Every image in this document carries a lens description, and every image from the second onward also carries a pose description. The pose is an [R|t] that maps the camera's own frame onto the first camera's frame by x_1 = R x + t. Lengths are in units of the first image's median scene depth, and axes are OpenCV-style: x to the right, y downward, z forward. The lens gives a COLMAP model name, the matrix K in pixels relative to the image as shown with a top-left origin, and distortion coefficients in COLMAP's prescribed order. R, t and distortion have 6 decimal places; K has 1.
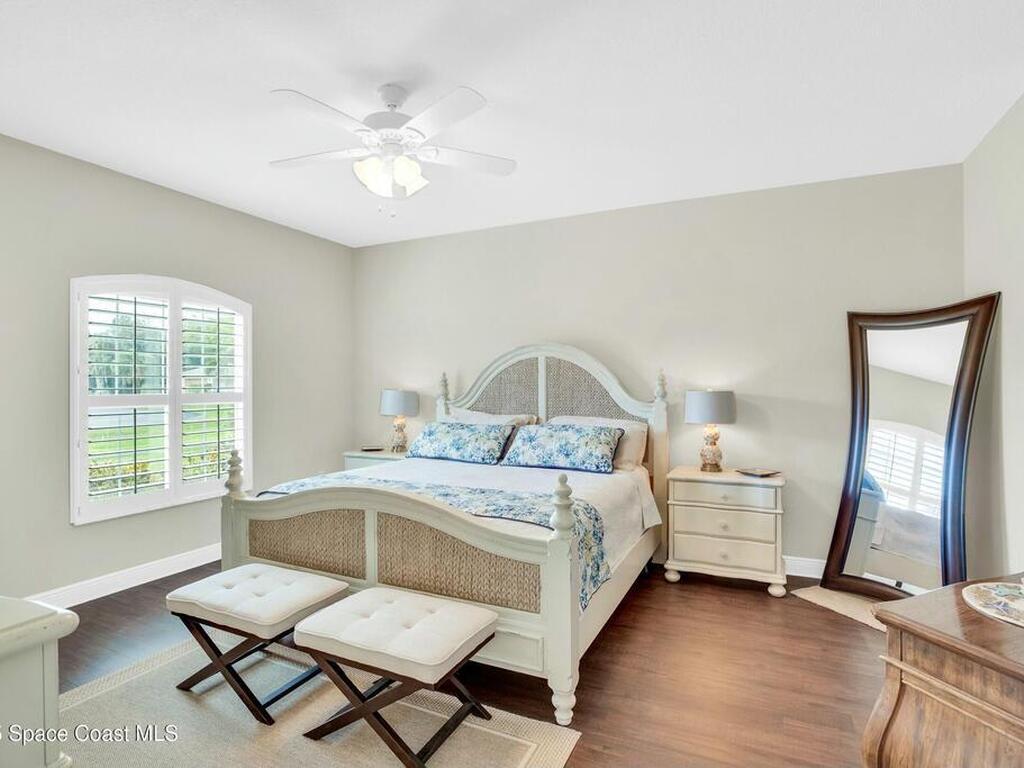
lens RADIAL K [[536.0, 0, 519.3], [0, 536.0, 383.3], [0, 0, 1]] dist [0.000298, 0.015344]
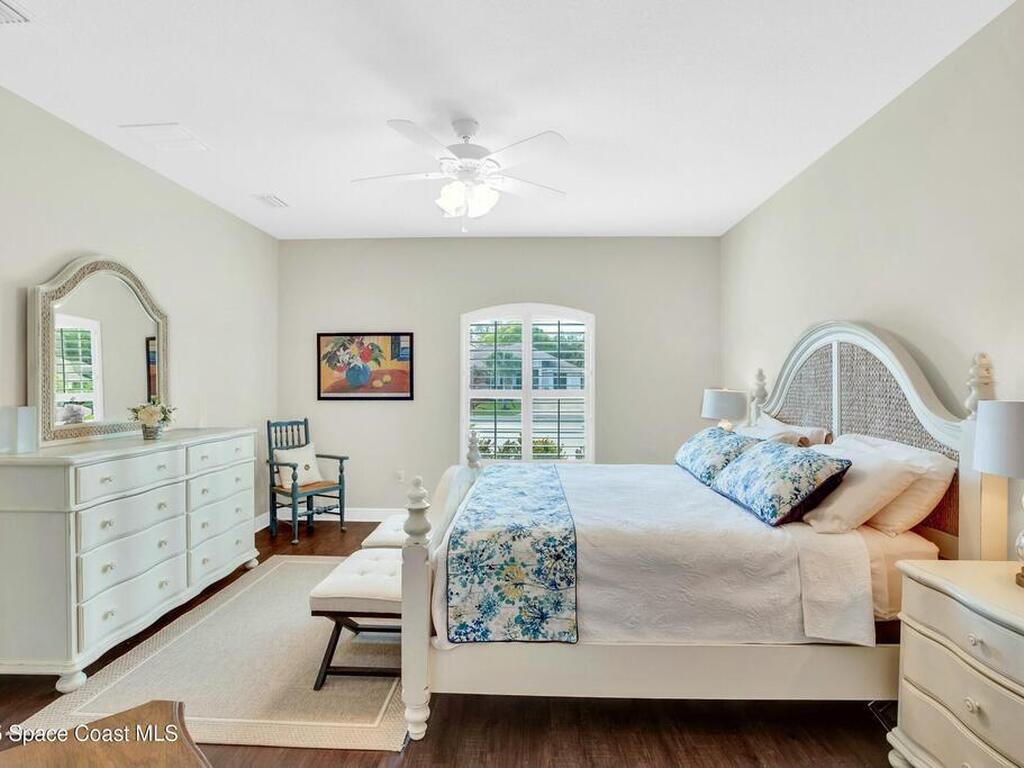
lens RADIAL K [[523.2, 0, 515.5], [0, 523.2, 383.1], [0, 0, 1]] dist [-0.042876, 0.013413]
pose [[0.380166, 0.004764, -0.924906, 0.570325], [-0.002024, 0.999989, 0.004319, -0.001182], [0.924916, 0.000230, 0.380171, 0.459352]]
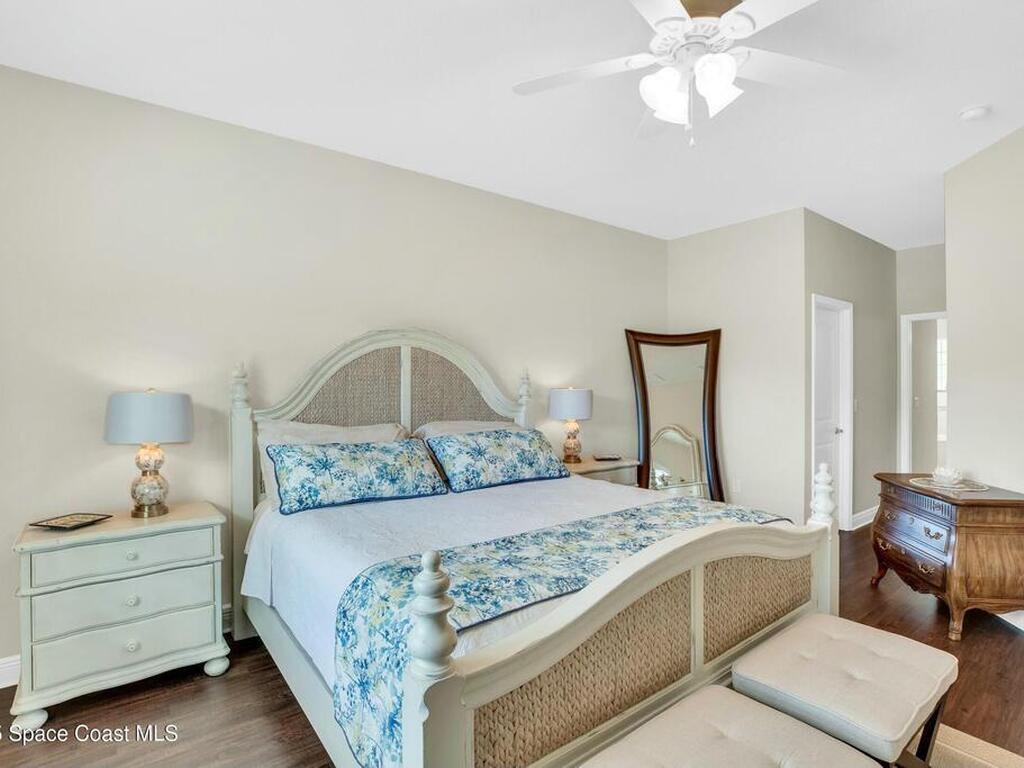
lens RADIAL K [[523.2, 0, 515.5], [0, 523.2, 383.1], [0, 0, 1]] dist [-0.042876, 0.013413]
pose [[0.464820, 0.006644, 0.885380, -0.640514], [0.000869, 0.999968, -0.007960, 0.010598], [-0.885405, 0.004469, 0.464800, 0.610446]]
